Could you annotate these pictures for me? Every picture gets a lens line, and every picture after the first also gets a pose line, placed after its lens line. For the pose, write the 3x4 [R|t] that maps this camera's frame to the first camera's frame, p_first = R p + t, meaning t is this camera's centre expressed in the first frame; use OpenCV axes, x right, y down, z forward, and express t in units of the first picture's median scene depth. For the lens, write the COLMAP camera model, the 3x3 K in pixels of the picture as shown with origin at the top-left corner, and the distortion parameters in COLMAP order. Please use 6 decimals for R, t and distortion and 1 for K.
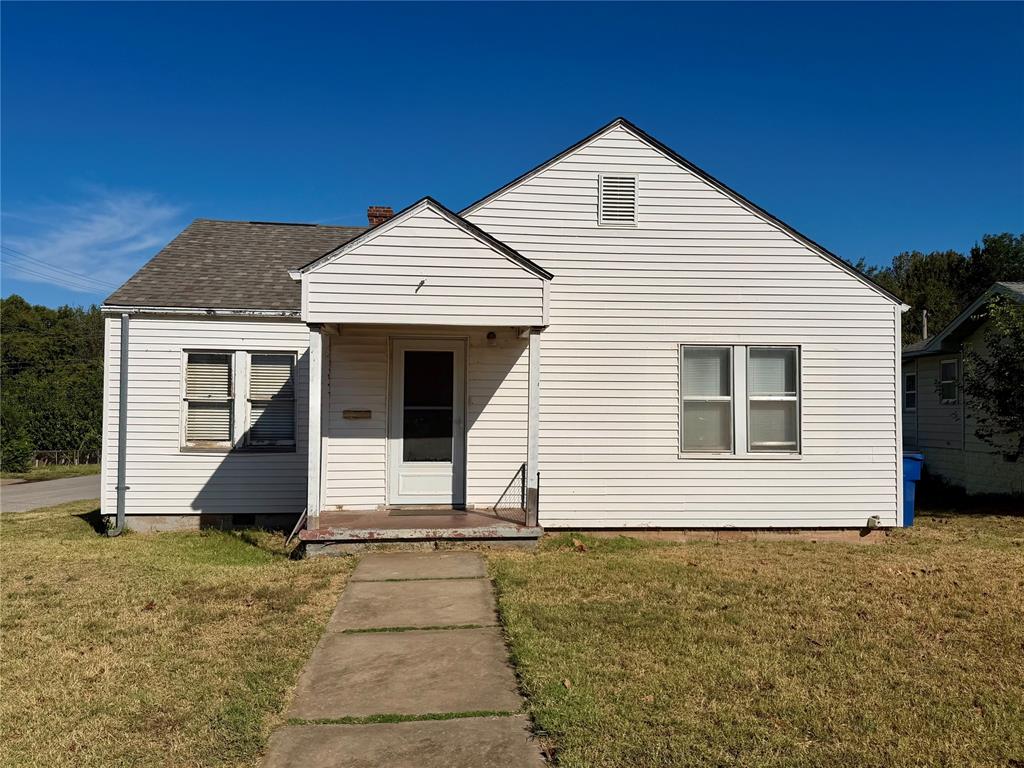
lens RADIAL K [[838.3, 0, 512.0], [0, 838.3, 384.0], [0, 0, 1]] dist [0.061470, -0.006359]
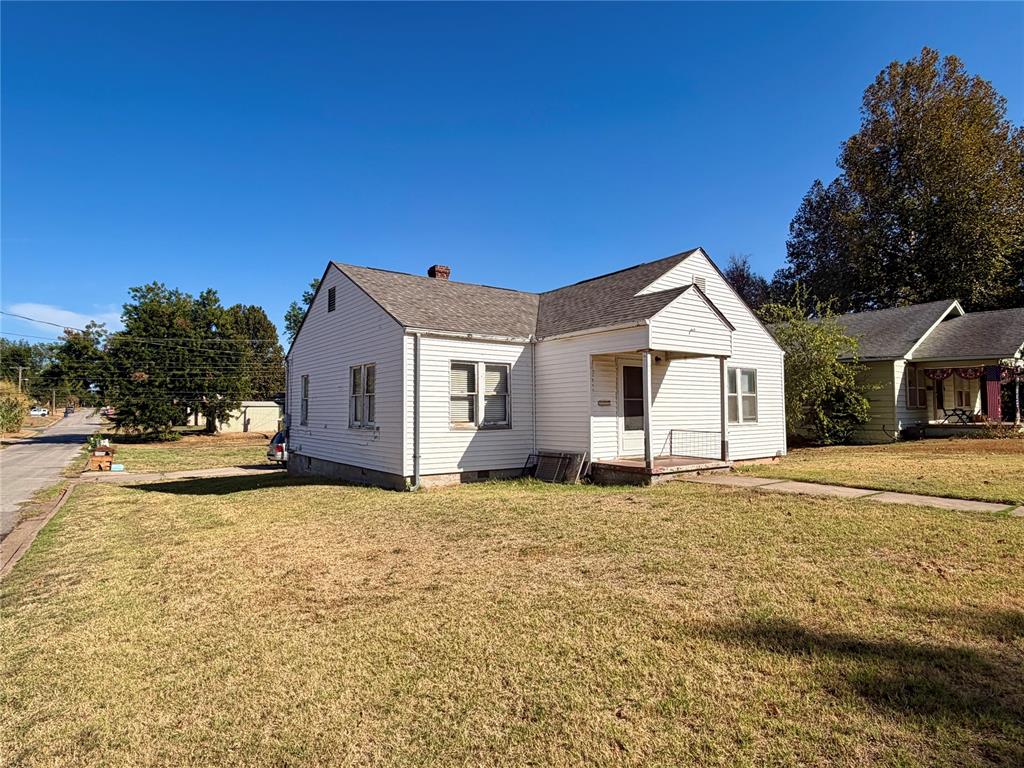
lens RADIAL K [[573.8, 0, 512.0], [0, 573.8, 384.0], [0, 0, 1]] dist [0.000835, -0.000042]
pose [[0.864308, 0.013295, 0.502786, -0.870469], [-0.007965, 0.999887, -0.012747, 0.013313], [-0.502899, 0.007013, 0.864317, 0.100585]]
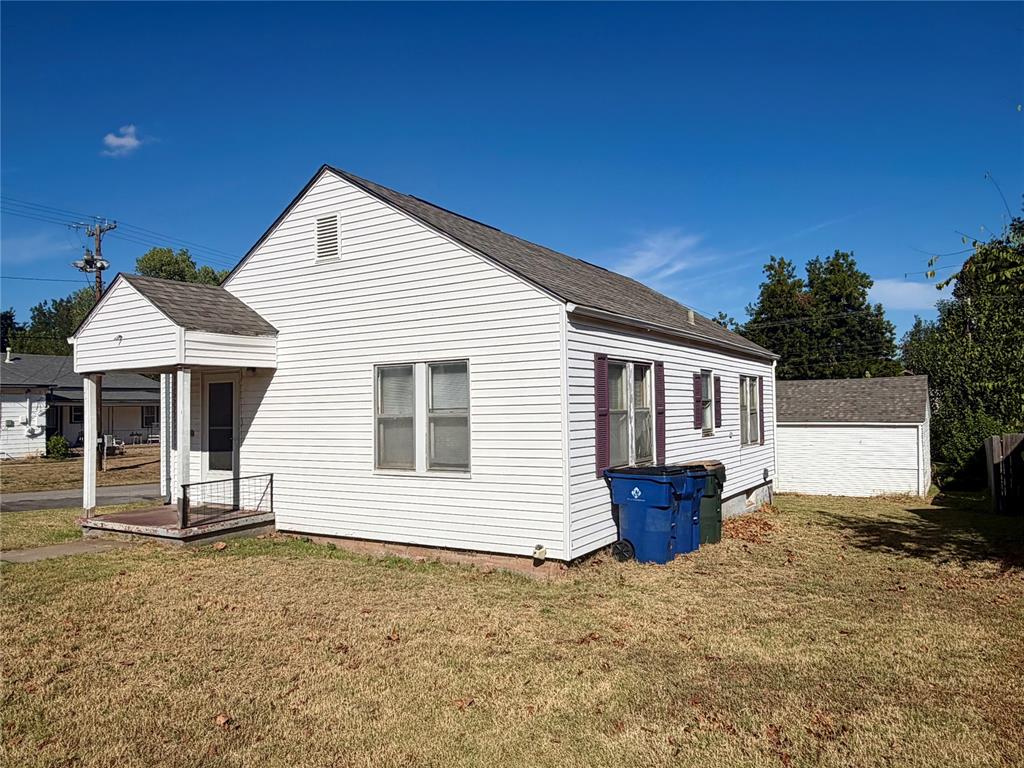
lens RADIAL K [[726.3, 0, 512.0], [0, 726.3, 384.0], [0, 0, 1]] dist [-0.002727, 0.000034]
pose [[0.796300, -0.041761, -0.603459, 0.873072], [0.046829, 0.998876, -0.007331, -0.008902], [0.603087, -0.022421, 0.797360, 0.377831]]
